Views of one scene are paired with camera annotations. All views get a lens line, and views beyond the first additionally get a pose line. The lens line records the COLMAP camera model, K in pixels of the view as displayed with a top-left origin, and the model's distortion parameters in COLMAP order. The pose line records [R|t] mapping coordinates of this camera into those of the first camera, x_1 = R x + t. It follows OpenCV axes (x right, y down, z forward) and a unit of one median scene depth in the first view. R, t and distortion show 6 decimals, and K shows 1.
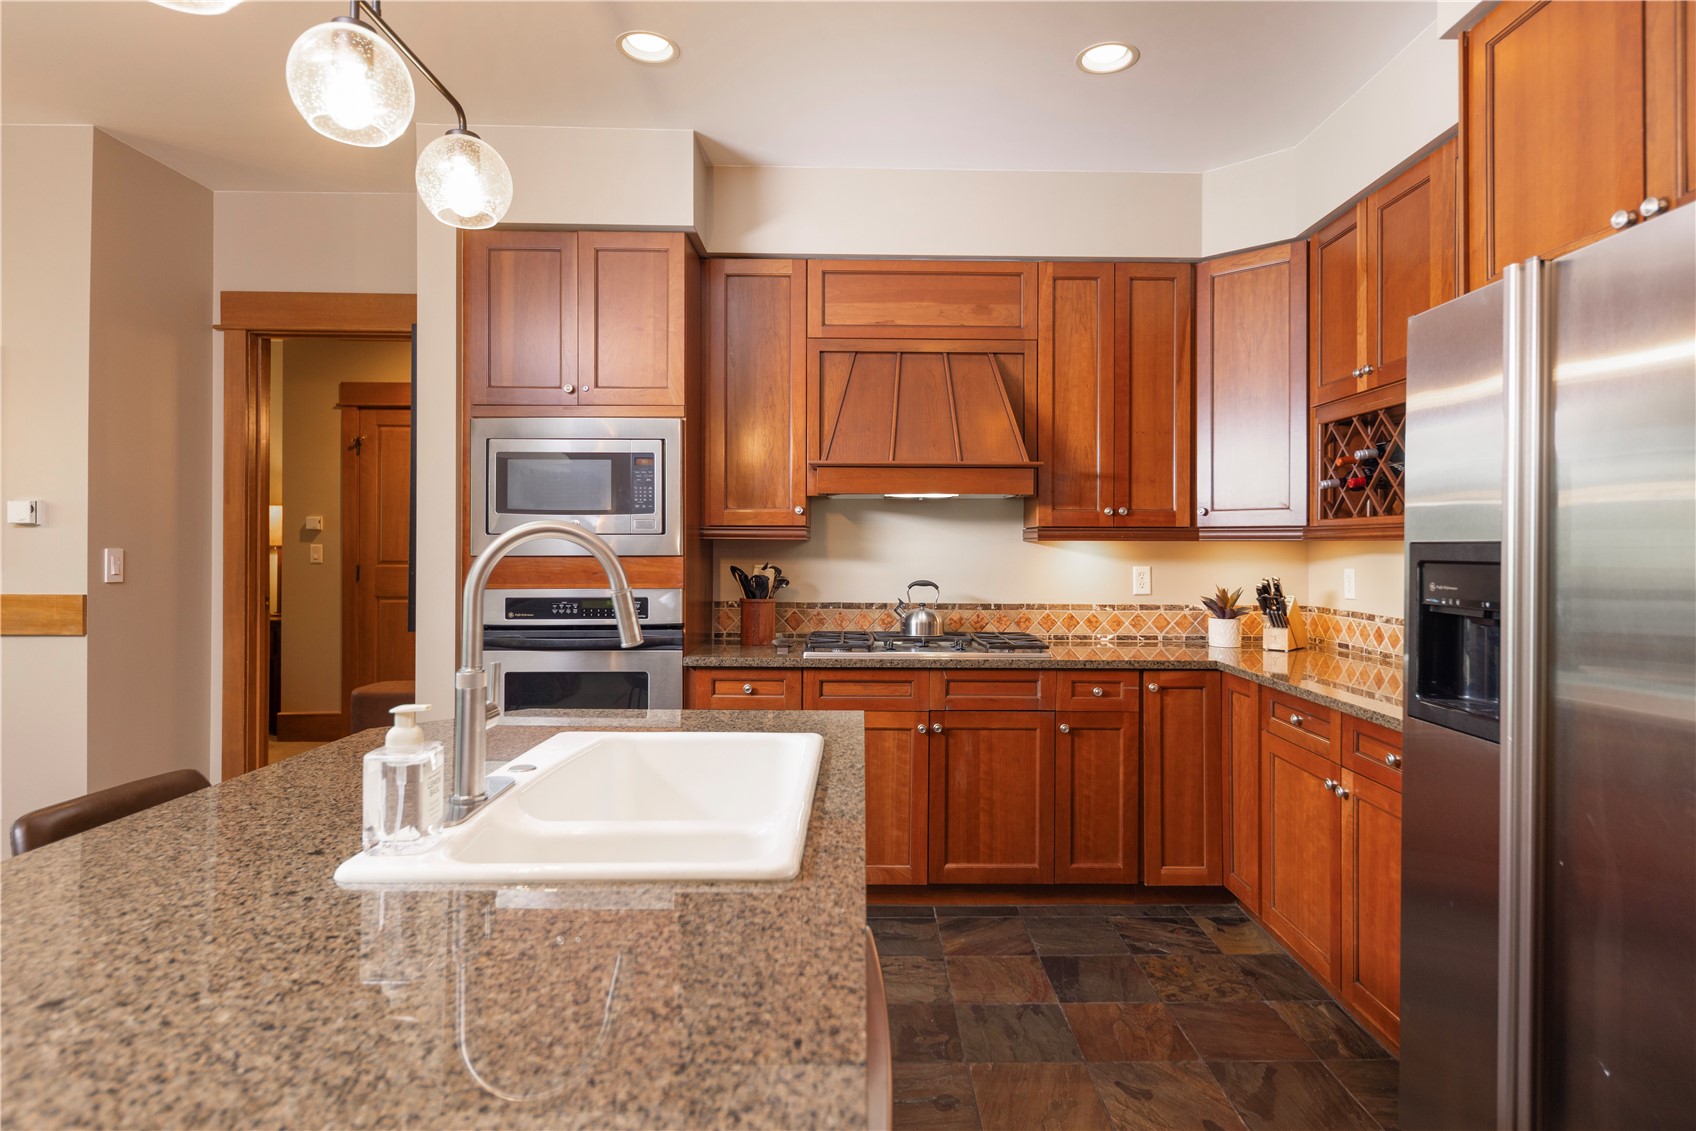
lens RADIAL K [[921.9, 0, 882.3], [0, 921.9, 539.5], [0, 0, 1]] dist [0.018726, 0.000386]
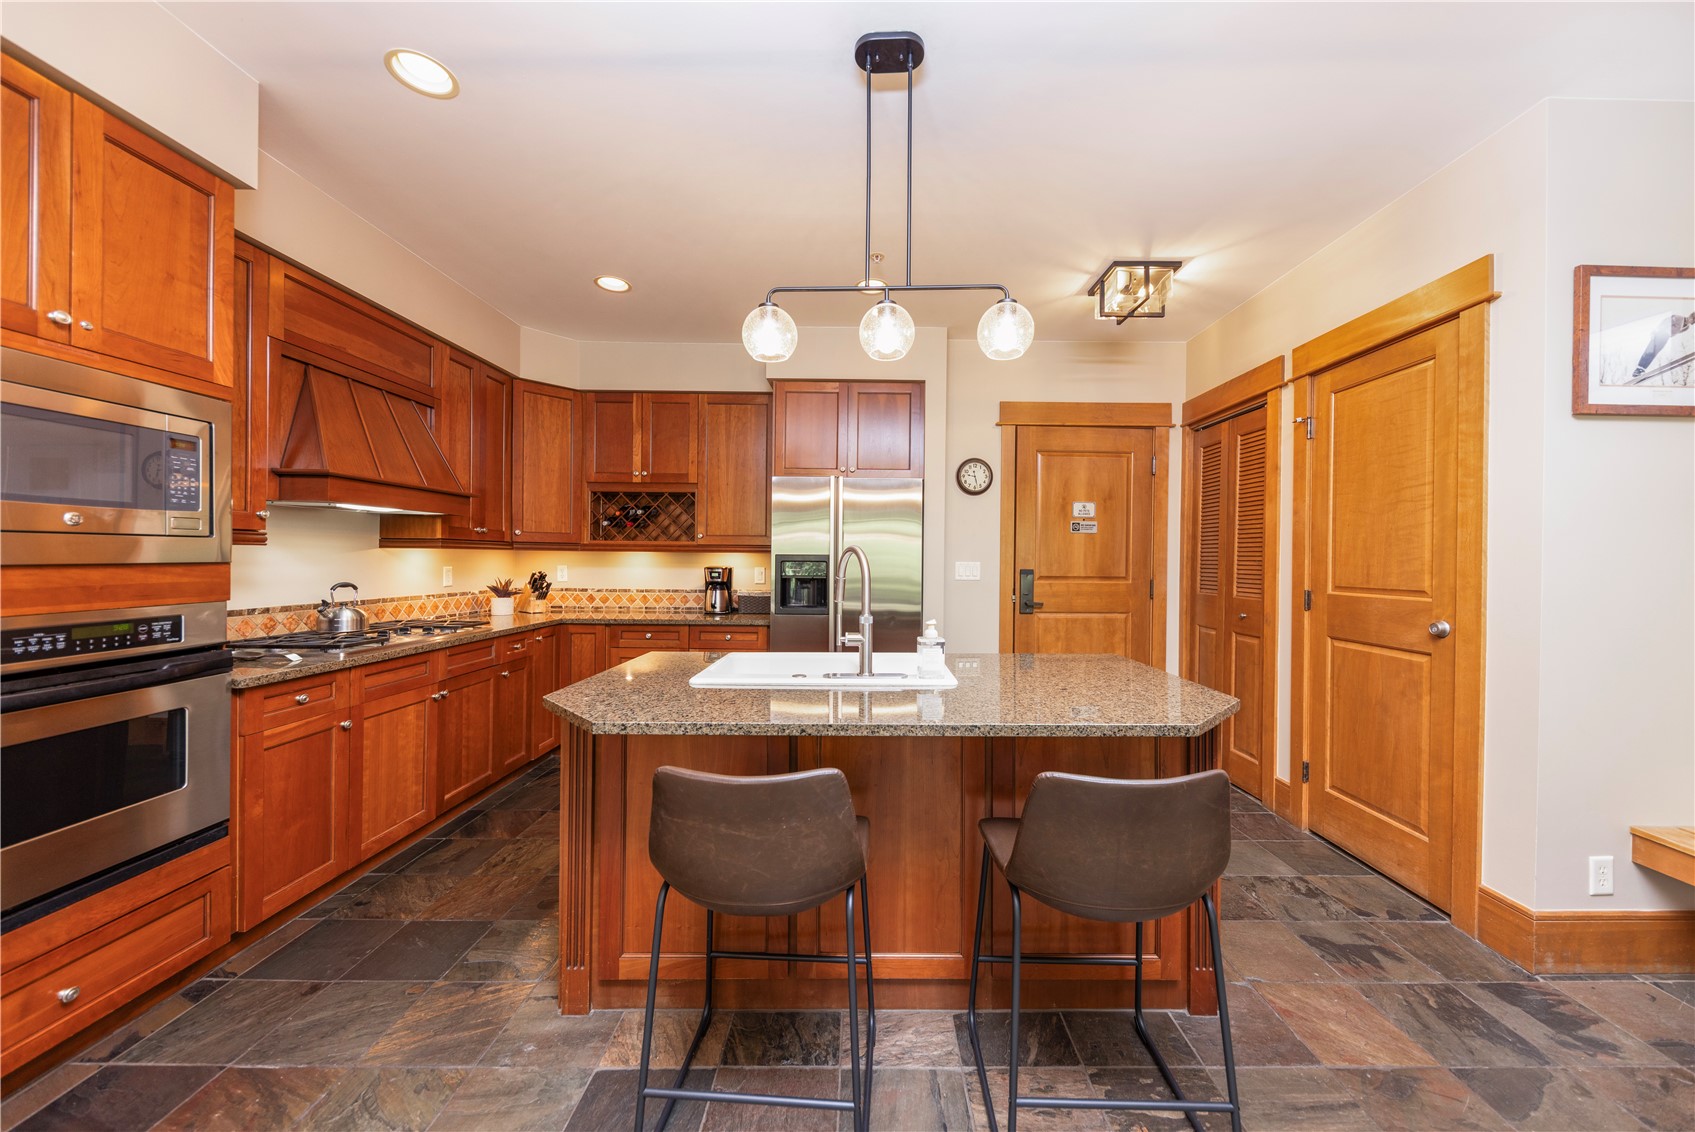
lens RADIAL K [[604.2, 0, 849.6], [0, 604.2, 556.4], [0, 0, 1]] dist [0.010649, -0.003946]
pose [[0.038217, -0.001075, 0.999269, -0.724468], [-0.017434, 0.999846, 0.001742, 0.000619], [-0.999117, -0.017488, 0.038192, 0.380120]]
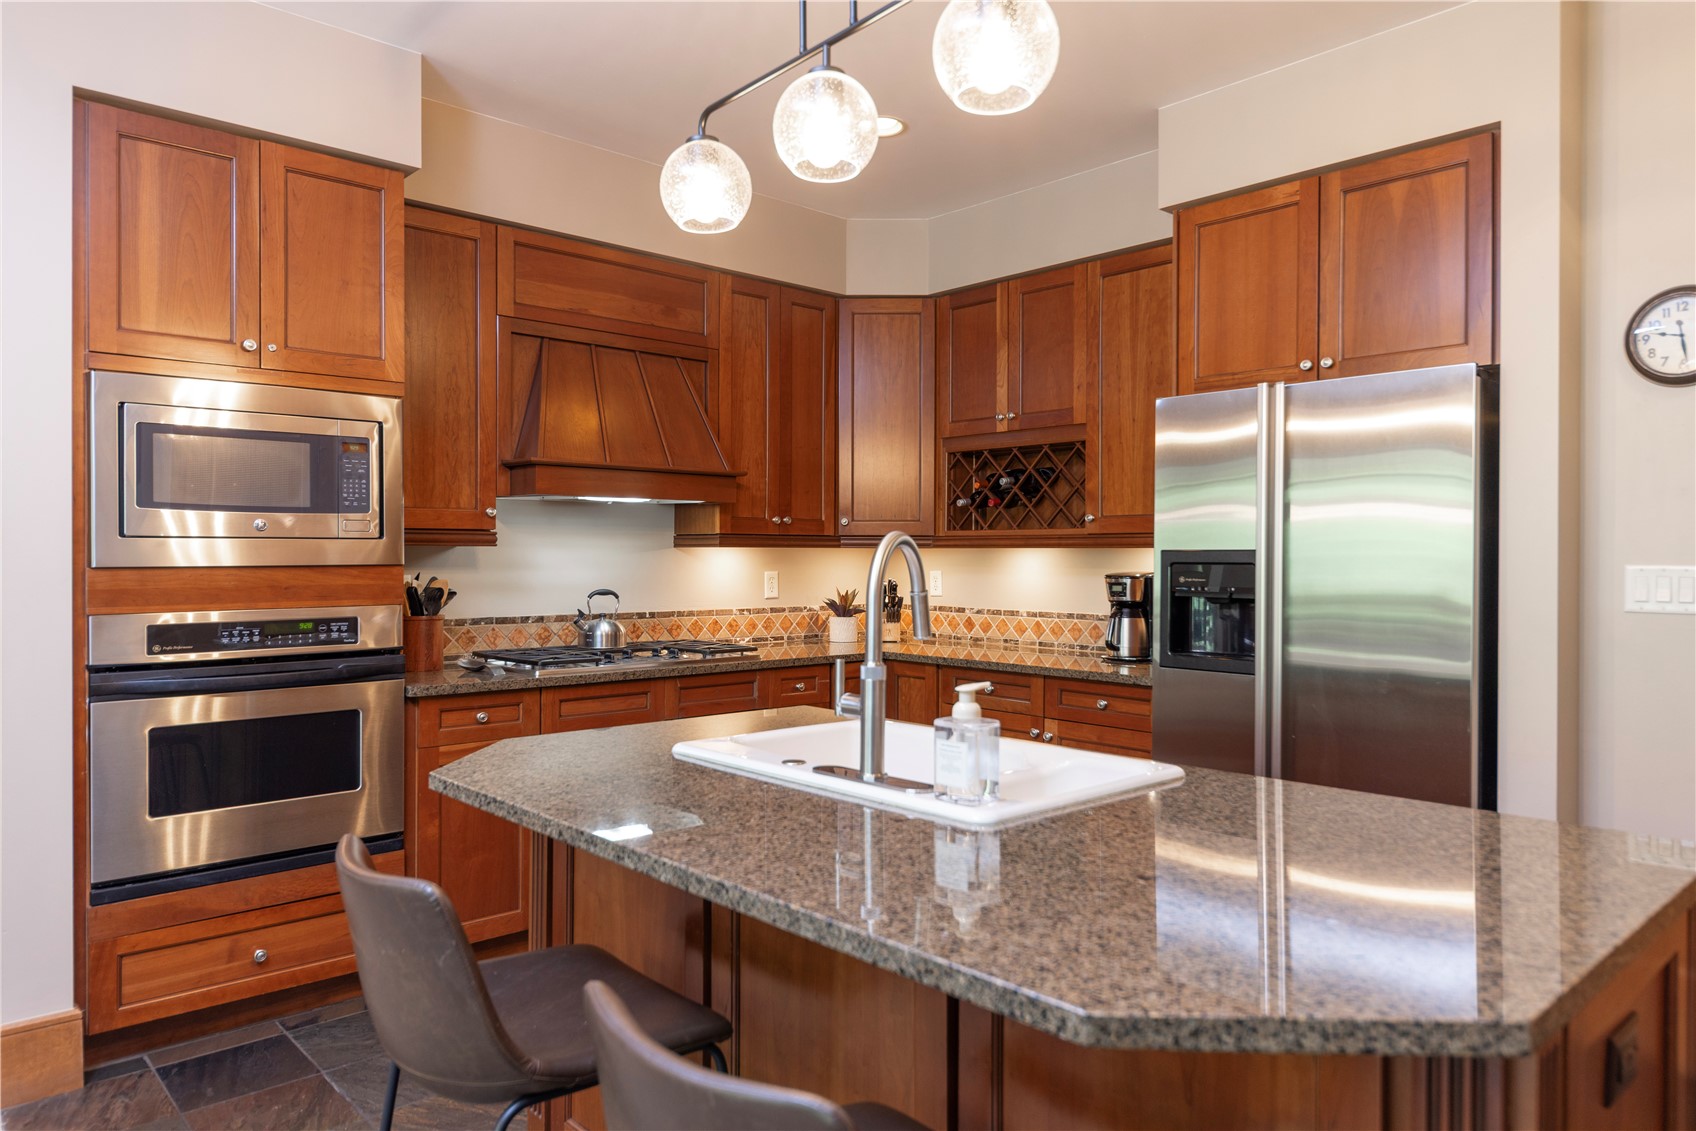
lens RADIAL K [[1083.5, 0, 847.0], [0, 1083.5, 554.9], [0, 0, 1]] dist [0.008389, -0.000454]
pose [[0.757361, -0.002441, 0.652992, -0.523772], [-0.004873, 0.999944, 0.009389, -0.002392], [-0.652978, -0.010293, 0.757307, 0.003033]]
